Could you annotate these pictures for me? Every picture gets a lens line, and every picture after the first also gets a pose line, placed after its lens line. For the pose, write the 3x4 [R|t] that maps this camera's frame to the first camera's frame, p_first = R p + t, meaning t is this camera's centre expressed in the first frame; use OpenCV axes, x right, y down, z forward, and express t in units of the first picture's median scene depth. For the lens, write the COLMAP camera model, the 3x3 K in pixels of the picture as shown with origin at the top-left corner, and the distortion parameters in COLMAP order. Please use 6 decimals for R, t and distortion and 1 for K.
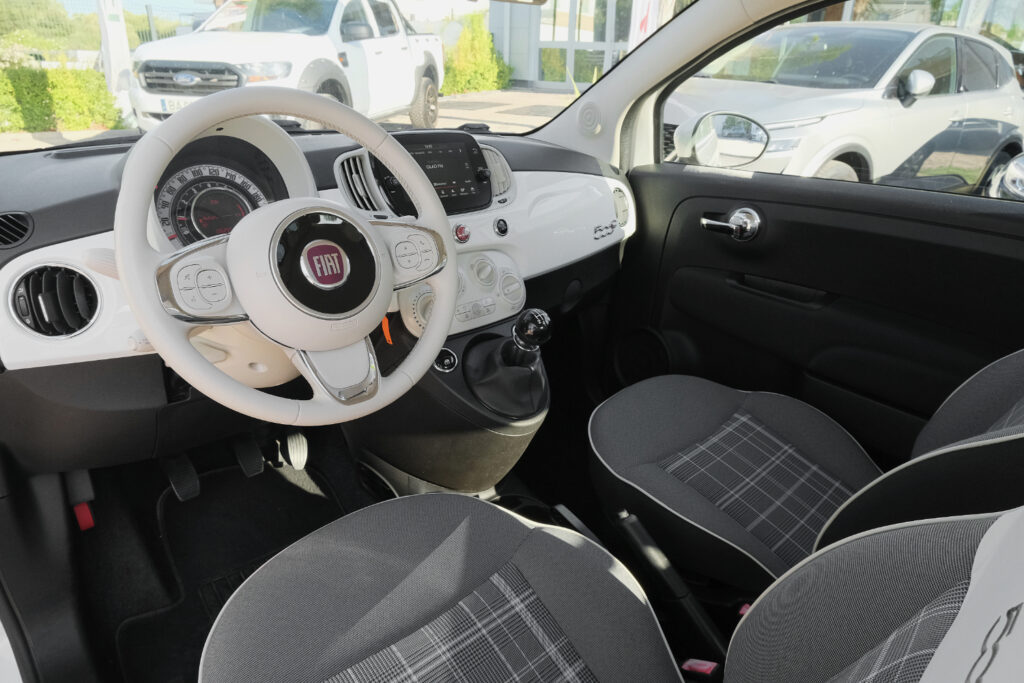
lens RADIAL K [[650.9, 0, 512.0], [0, 650.9, 341.5], [0, 0, 1]] dist [-0.003832, 0.003577]
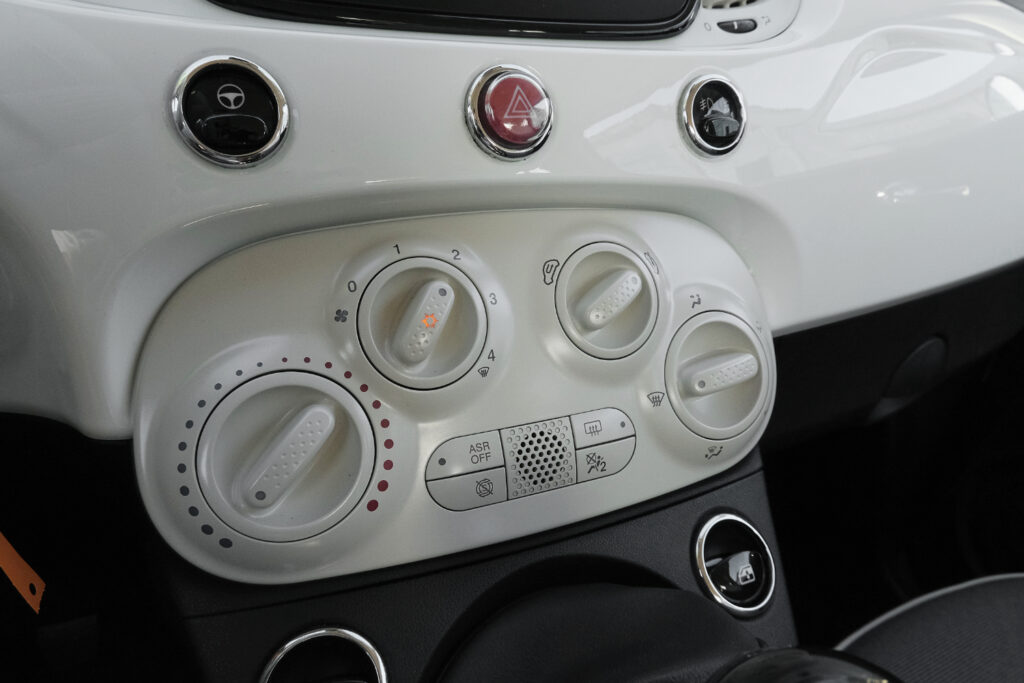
lens RADIAL K [[646.6, 0, 515.9], [0, 646.6, 332.0], [0, 0, 1]] dist [-0.002665, 0.003067]
pose [[0.934143, 0.150196, -0.323756, 0.003297], [-0.145578, 0.988594, 0.038585, -0.072523], [0.325858, 0.011088, 0.945354, 0.567317]]
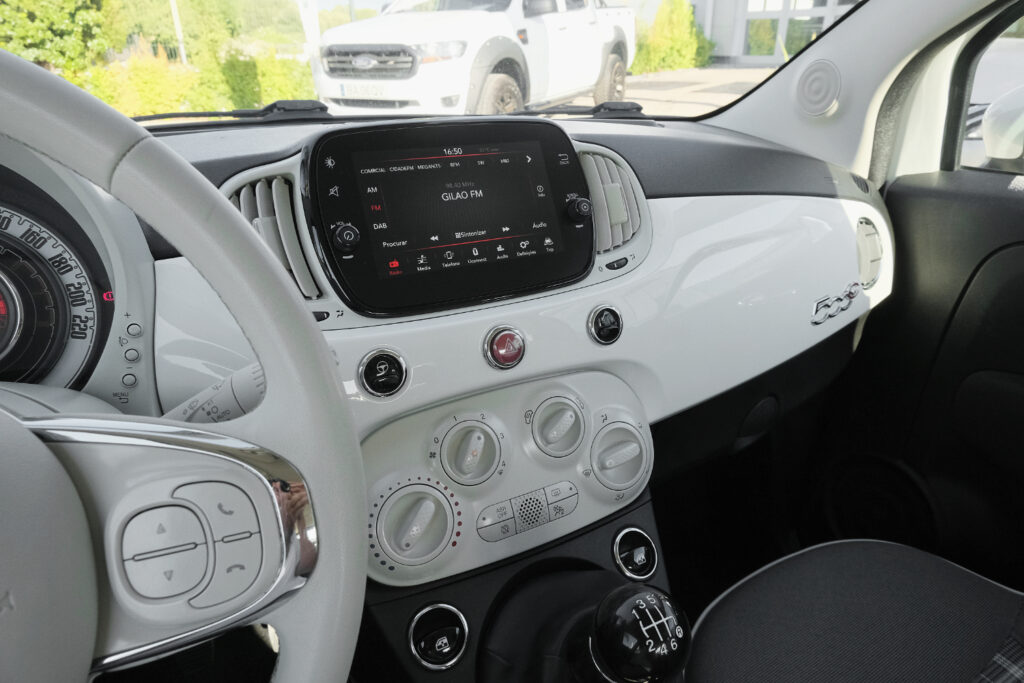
lens RADIAL K [[646.6, 0, 515.9], [0, 646.6, 332.0], [0, 0, 1]] dist [-0.002665, 0.003067]
pose [[0.961745, 0.078047, -0.262593, 0.032570], [-0.074211, 0.996941, 0.024512, -0.133605], [0.263703, -0.004087, 0.964595, 0.406872]]
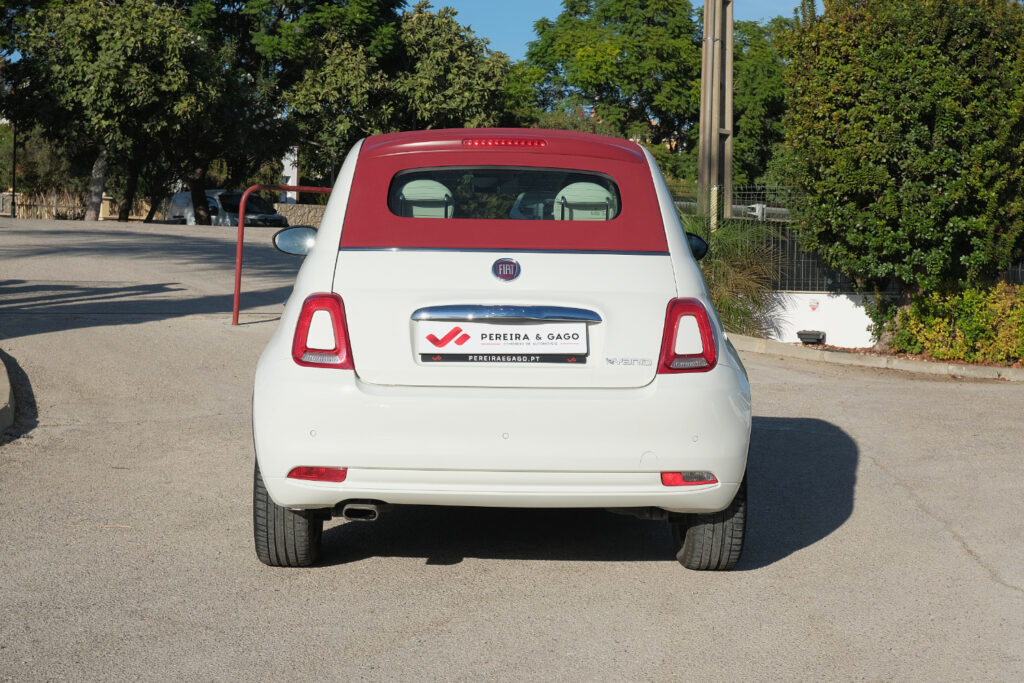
lens RADIAL K [[1682.6, 0, 512.8], [0, 1682.6, 328.9], [0, 0, 1]] dist [-0.001357, -0.113041]
pose [[0.245014, 0.008736, -0.969480, 3.591907], [-0.386145, 0.918104, -0.089317, 0.163167], [0.889303, 0.396244, 0.228321, 0.172859]]
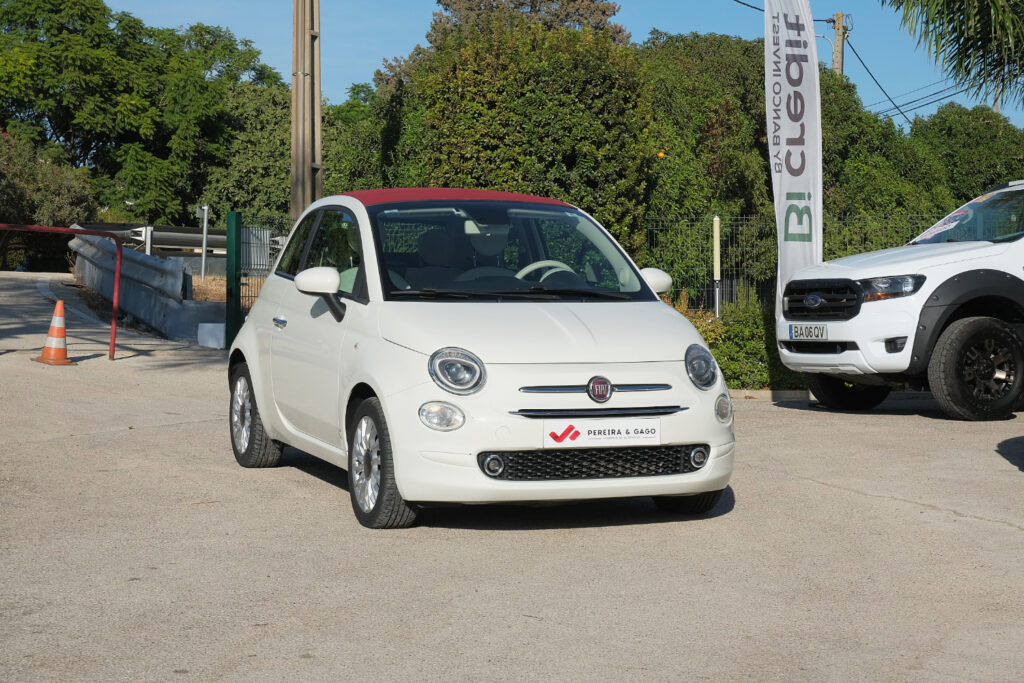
lens RADIAL K [[2011.8, 0, 512.0], [0, 2011.8, 341.5], [0, 0, 1]] dist [-0.007493, -0.293623]
pose [[0.562639, -0.020650, -0.826445, 4.951259], [-0.303637, 0.924656, -0.229818, 1.238039], [0.768922, 0.380244, 0.513978, -2.088640]]
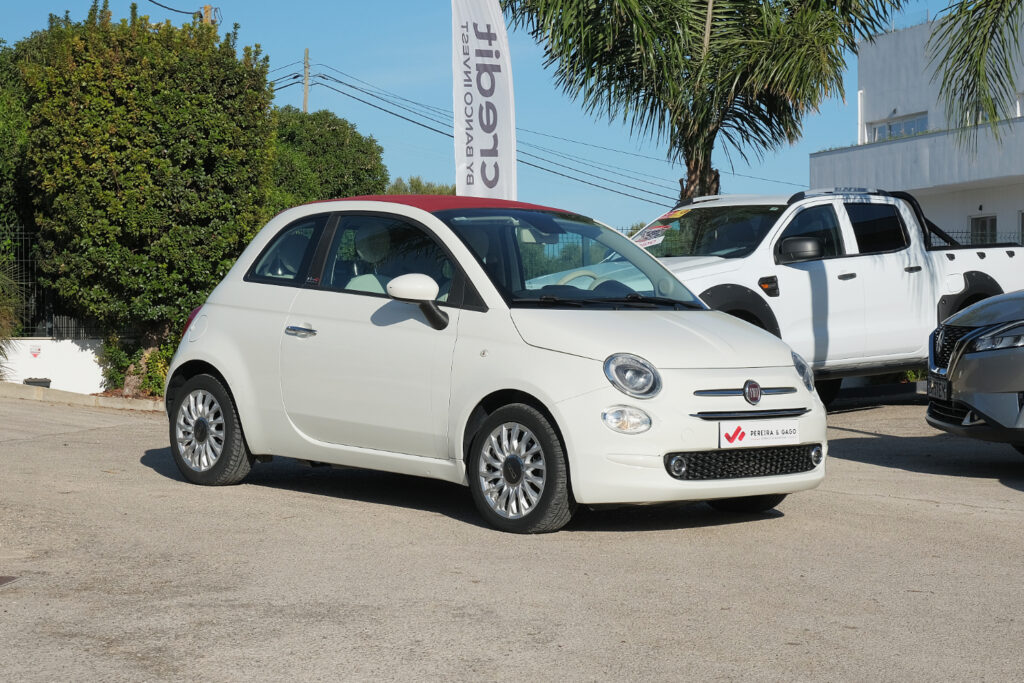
lens RADIAL K [[2289.6, 0, 511.8], [0, 2289.6, 307.1], [0, 0, 1]] dist [-0.024890, -0.544442]
pose [[0.832034, -0.039659, -0.553305, 3.725445], [-0.189871, 0.916834, -0.351234, 2.182673], [0.521218, 0.397295, 0.755307, -4.323148]]
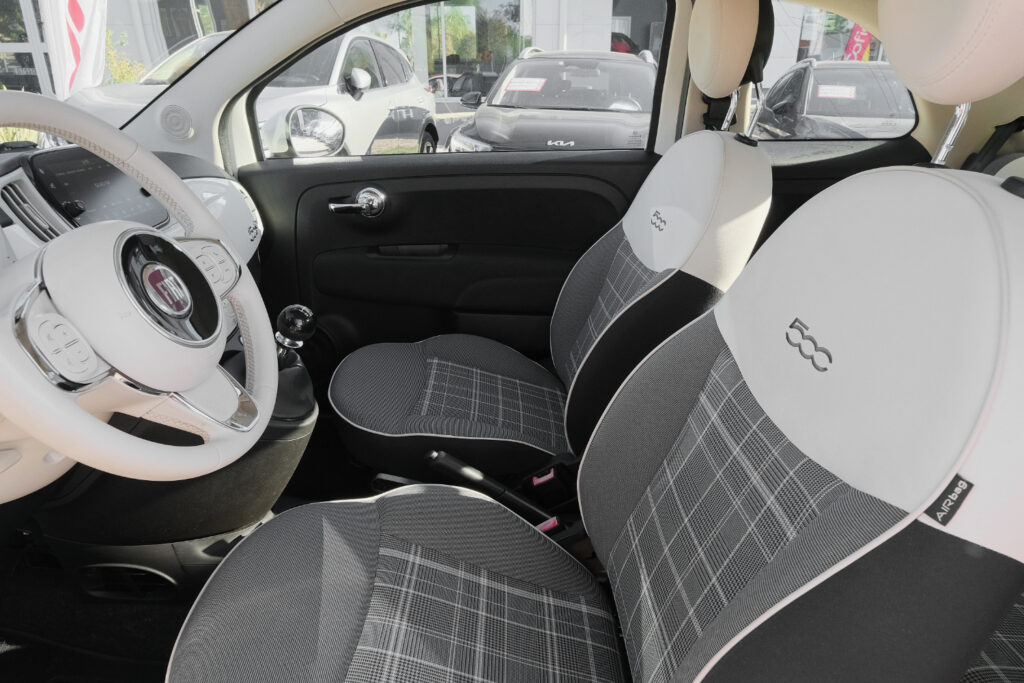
lens RADIAL K [[650.9, 0, 512.0], [0, 650.9, 341.5], [0, 0, 1]] dist [-0.003832, 0.003577]
pose [[0.683874, -0.302287, 0.664033, -0.270921], [0.305407, 0.945163, 0.115734, -0.006680], [-0.662604, 0.123653, 0.738692, 0.029251]]
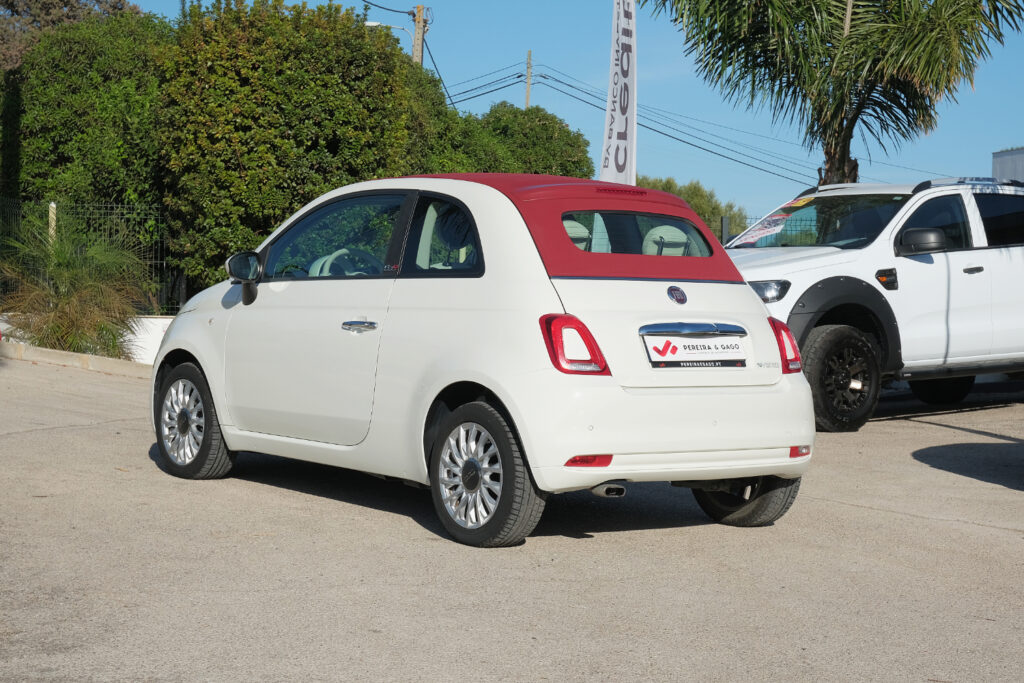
lens RADIAL K [[2029.0, 0, 565.9], [0, 2029.0, 341.1], [0, 0, 1]] dist [-0.053032, -0.090376]
pose [[0.782345, -0.008671, -0.622784, 3.317517], [-0.235938, 0.921260, -0.309213, 1.504840], [0.576428, 0.388850, 0.718698, -2.888868]]
